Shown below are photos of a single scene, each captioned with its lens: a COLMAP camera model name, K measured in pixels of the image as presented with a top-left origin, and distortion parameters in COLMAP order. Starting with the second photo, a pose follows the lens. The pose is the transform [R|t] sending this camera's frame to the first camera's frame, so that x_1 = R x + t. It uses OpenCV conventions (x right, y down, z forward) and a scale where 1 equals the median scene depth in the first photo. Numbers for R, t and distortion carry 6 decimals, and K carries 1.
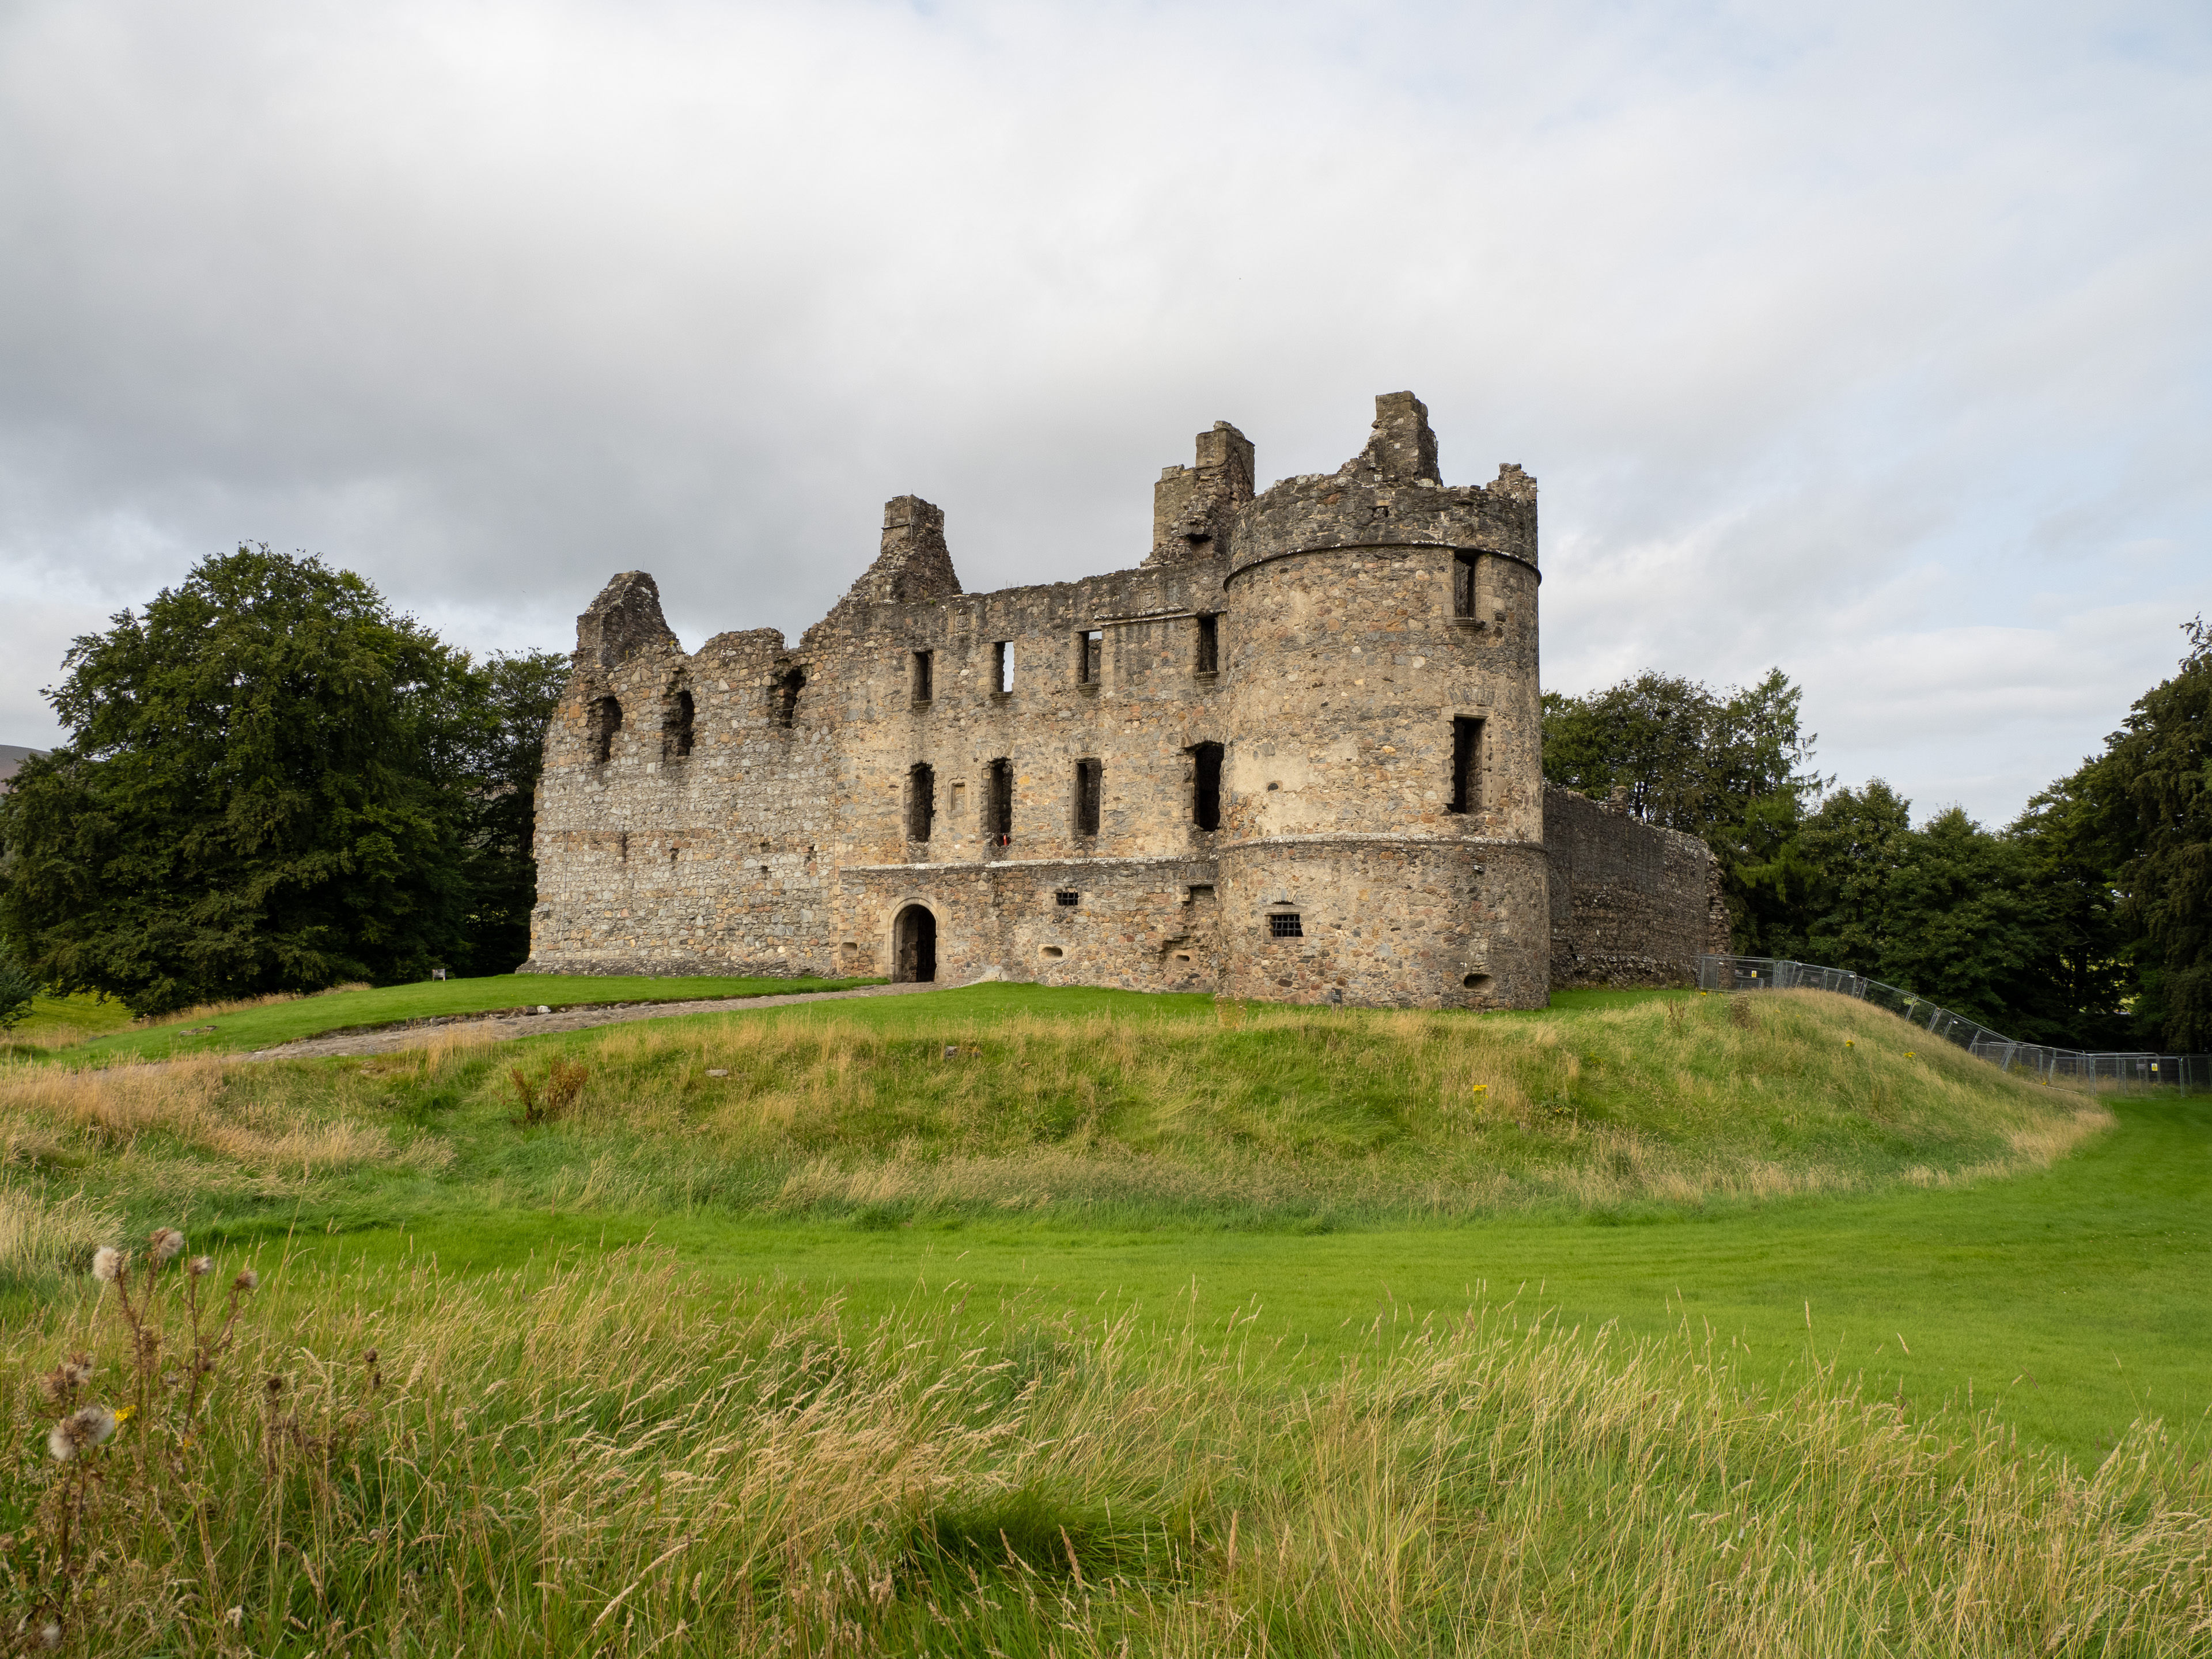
lens RADIAL K [[1595.6, 0, 1116.7], [0, 1595.6, 839.3], [0, 0, 1]] dist [-0.052550, 0.027901]
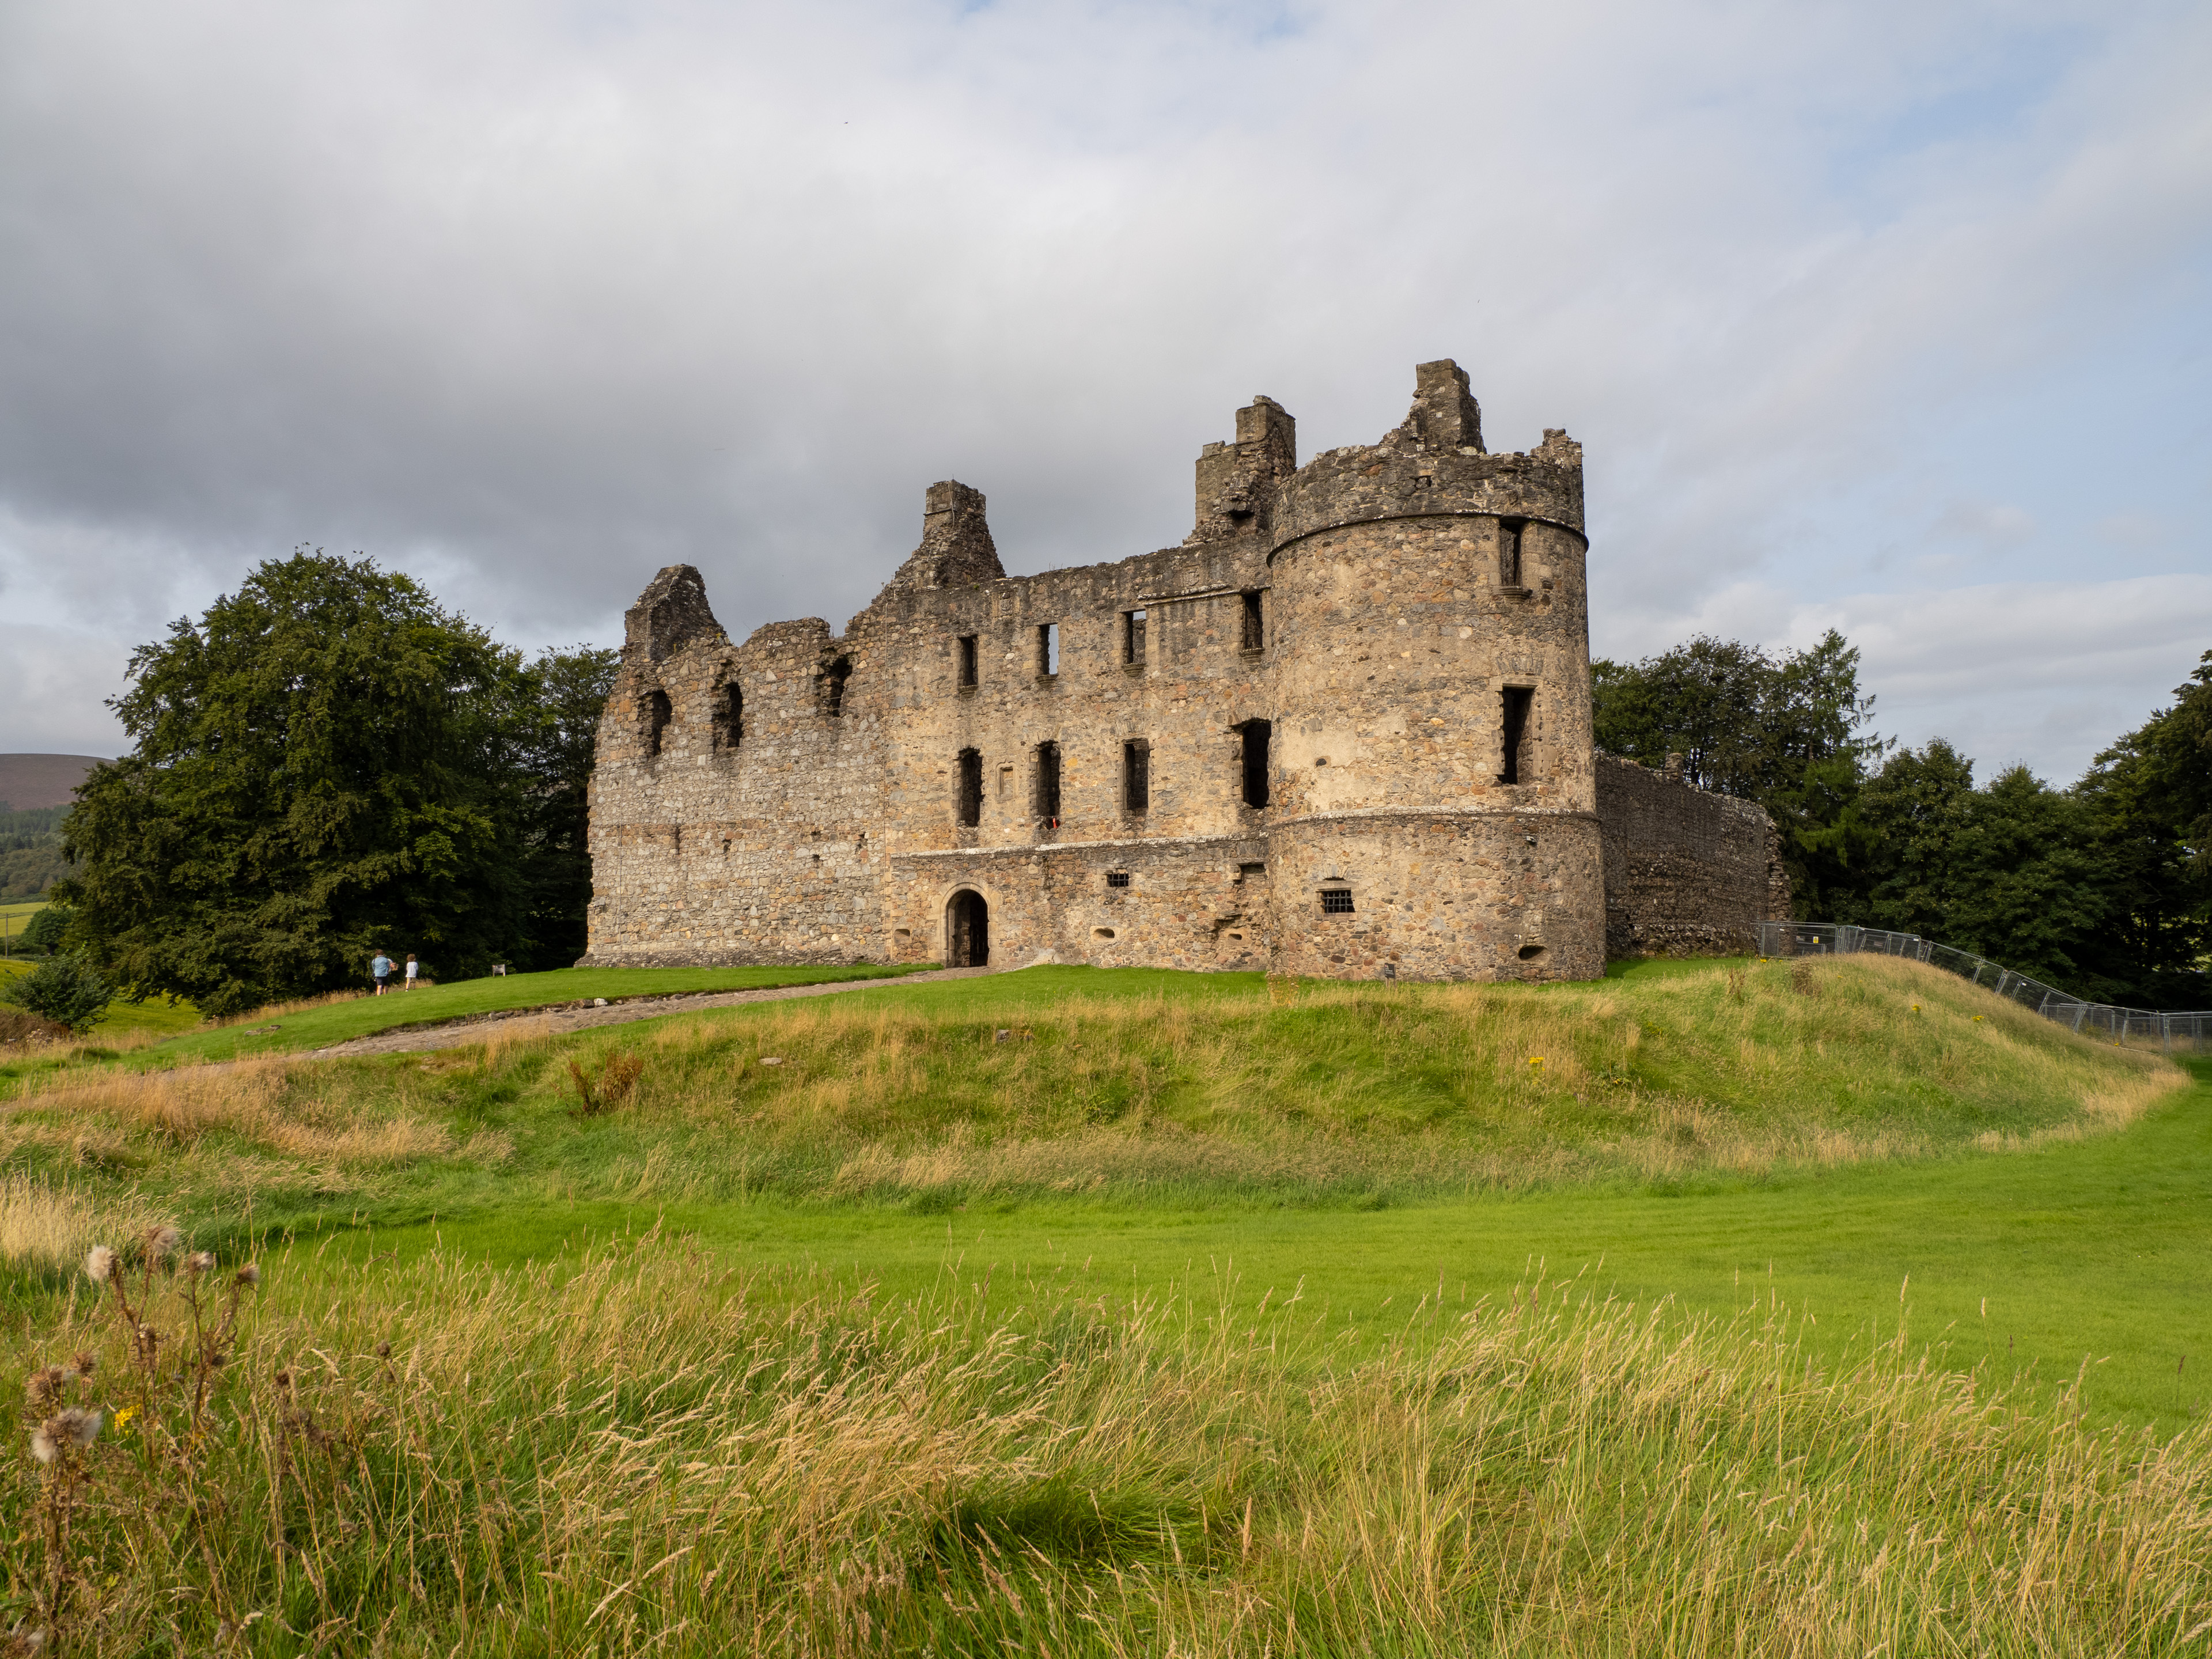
lens RADIAL K [[1595.6, 0, 1118.7], [0, 1595.6, 838.9], [0, 0, 1]] dist [-0.052550, 0.027901]
pose [[0.999180, -0.024682, -0.032087, 0.002168], [0.025046, 0.999626, 0.010991, 0.000581], [0.031804, -0.011785, 0.999425, 0.002226]]
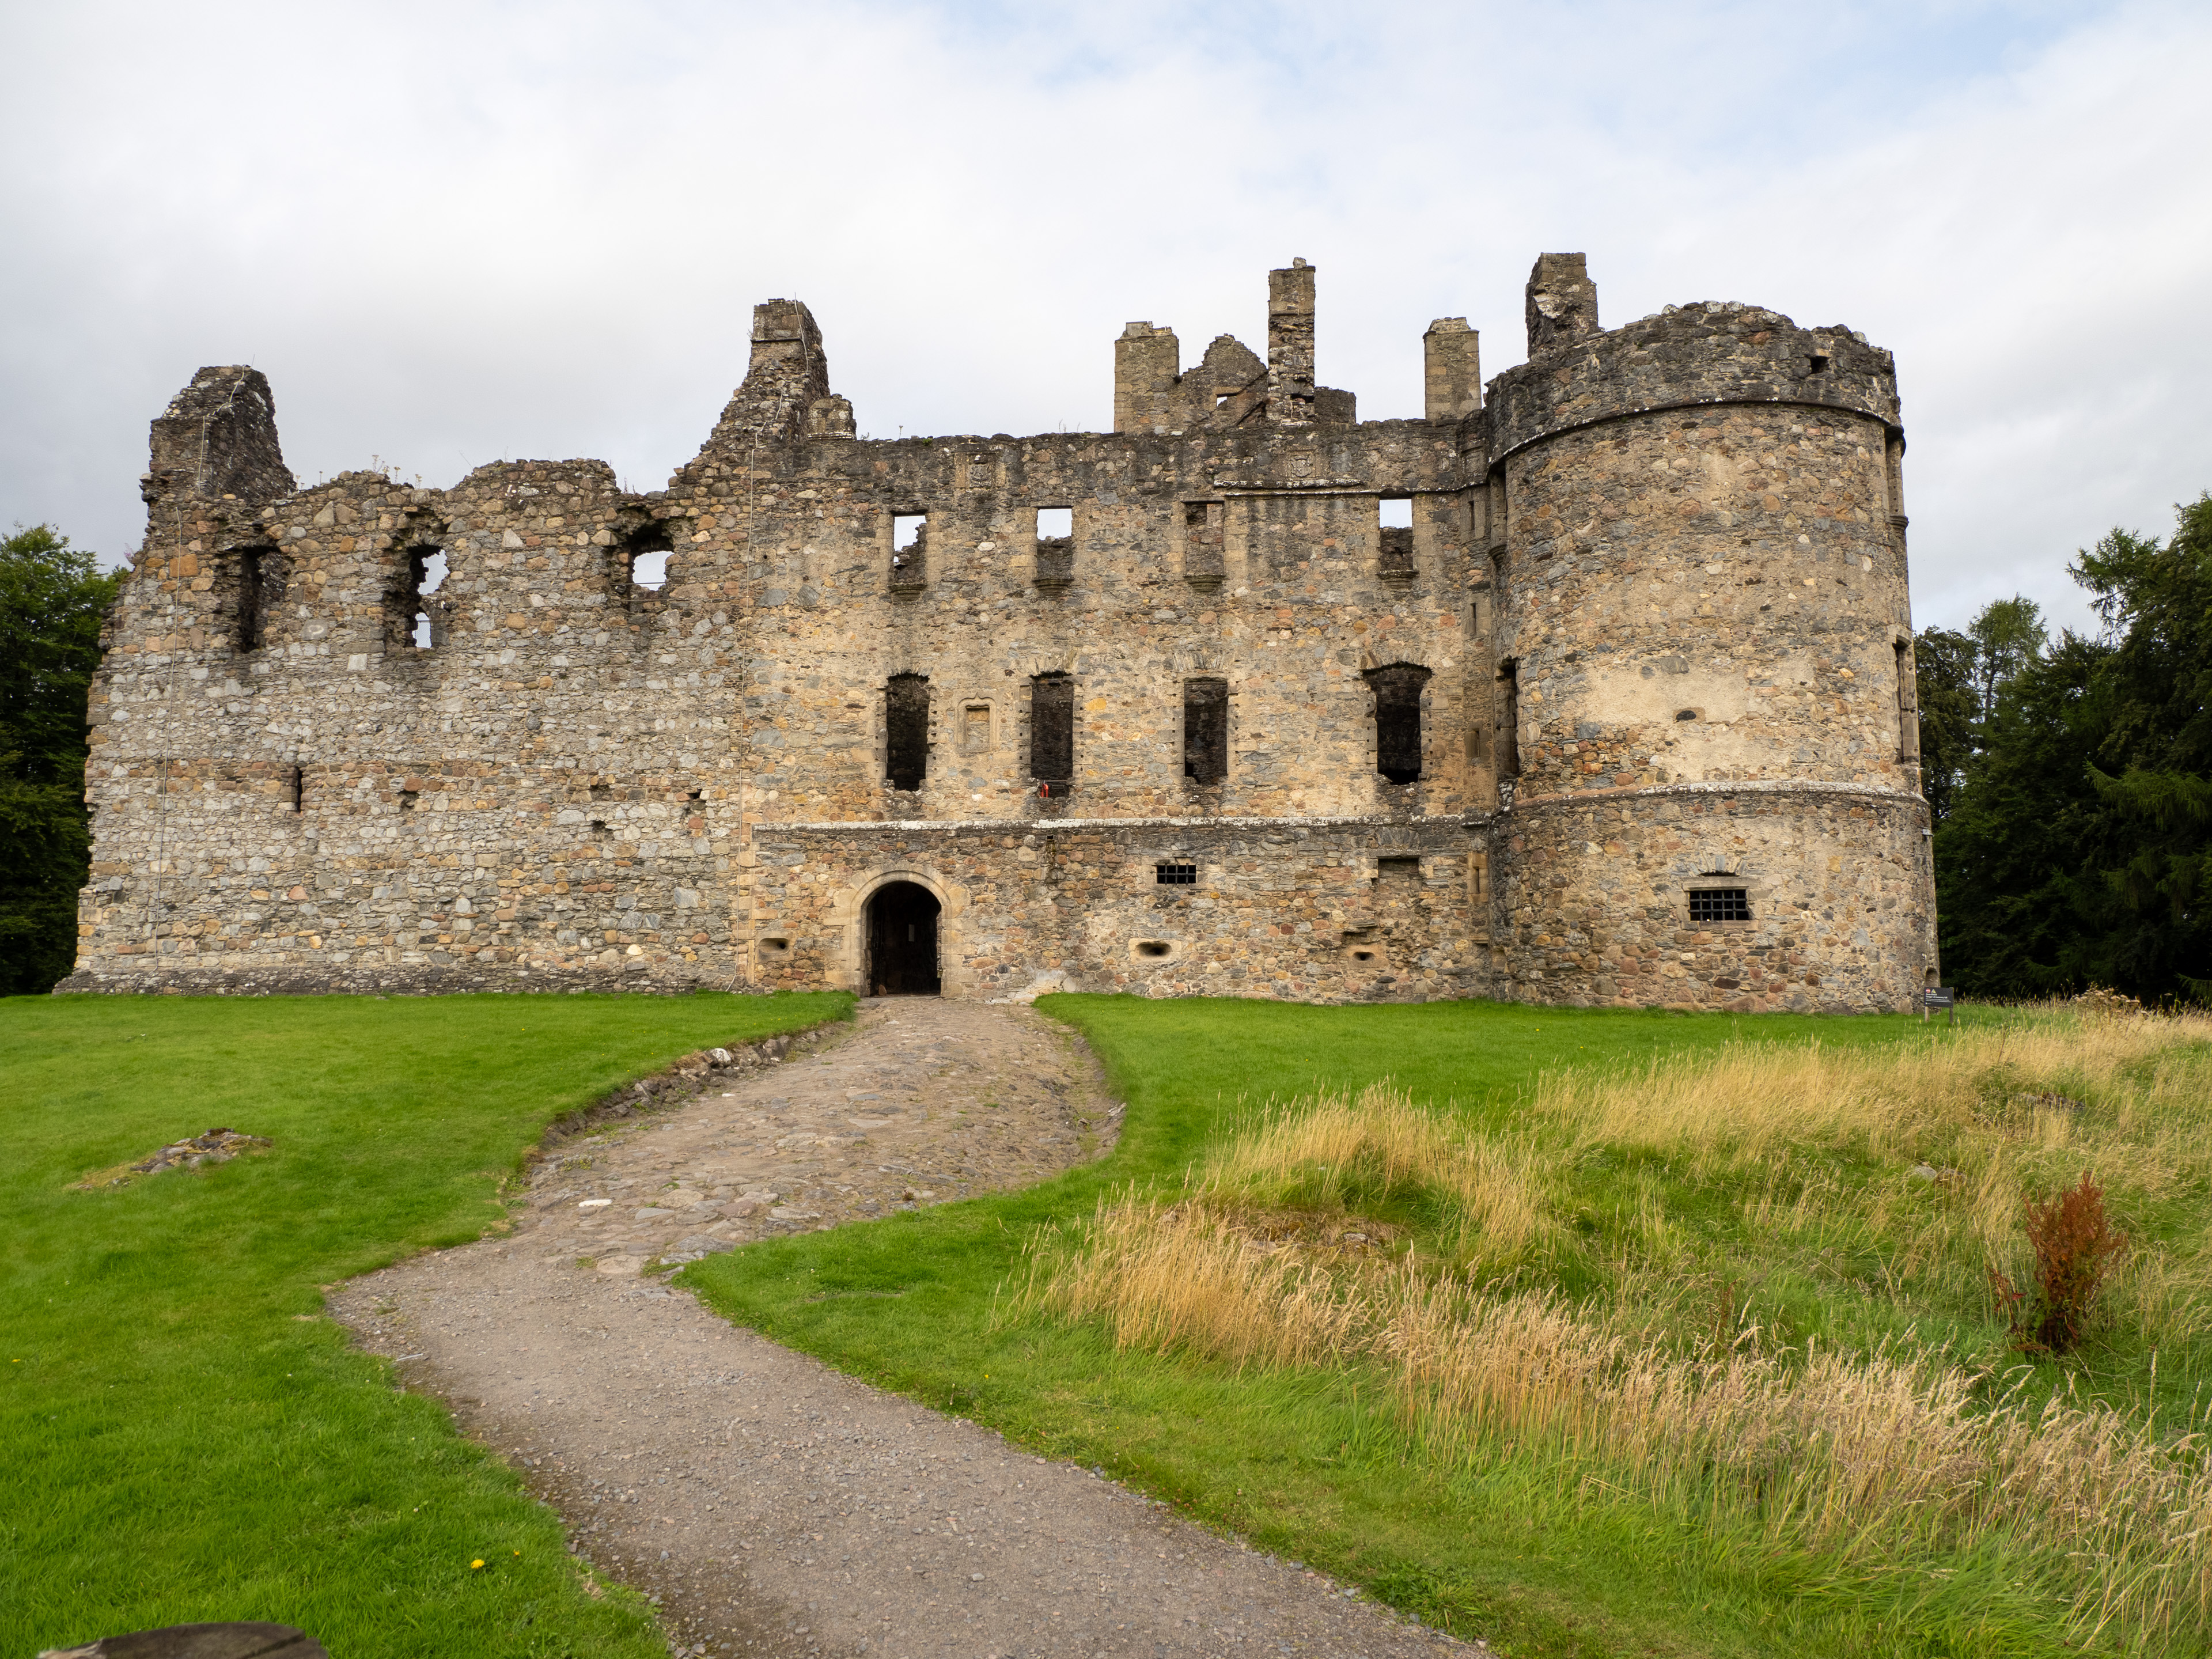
lens RADIAL K [[1595.6, 0, 1102.0], [0, 1595.6, 840.3], [0, 0, 1]] dist [-0.052550, 0.027901]
pose [[0.893865, 0.028794, 0.447412, -0.371220], [-0.024548, 0.999582, -0.015286, 0.033376], [-0.447665, 0.002681, 0.894198, 0.376327]]
